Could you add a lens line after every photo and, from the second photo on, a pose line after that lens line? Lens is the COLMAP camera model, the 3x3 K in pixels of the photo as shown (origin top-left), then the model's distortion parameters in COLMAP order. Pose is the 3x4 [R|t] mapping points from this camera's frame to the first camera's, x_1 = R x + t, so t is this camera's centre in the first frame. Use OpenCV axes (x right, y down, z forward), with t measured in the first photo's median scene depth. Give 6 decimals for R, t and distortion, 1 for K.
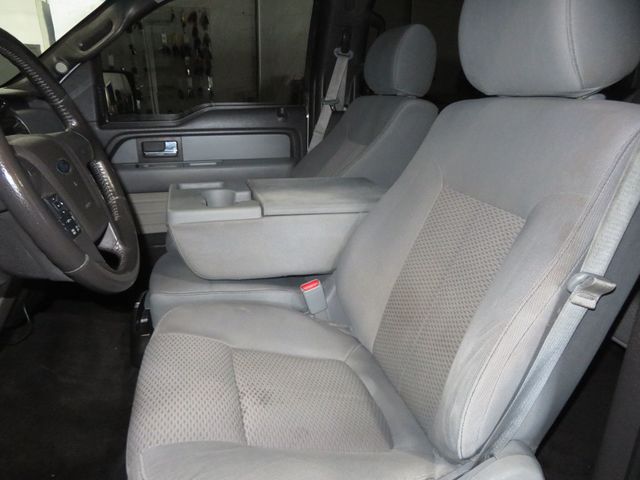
lens RADIAL K [[460.0, 0, 320.0], [0, 460.0, 240.0], [0, 0, 1]] dist [-0.006691, 0.009128]
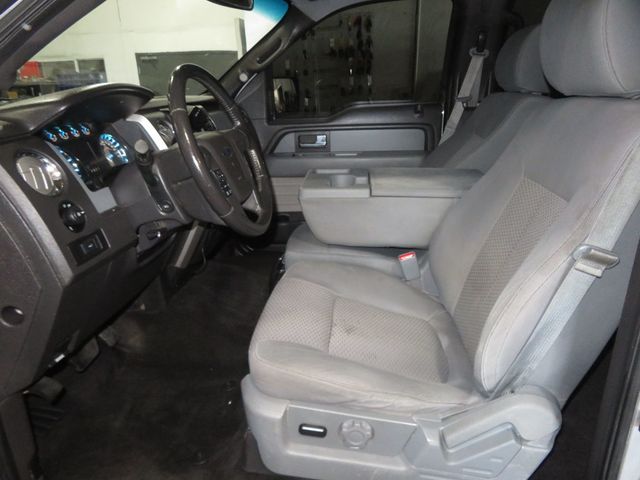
lens RADIAL K [[460.0, 0, 320.0], [0, 460.0, 240.0], [0, 0, 1]] dist [-0.006691, 0.009128]
pose [[0.937233, 0.079789, -0.339452, 0.116509], [-0.074897, 0.996812, 0.027511, 0.027868], [0.340564, -0.000360, 0.940221, -0.142771]]
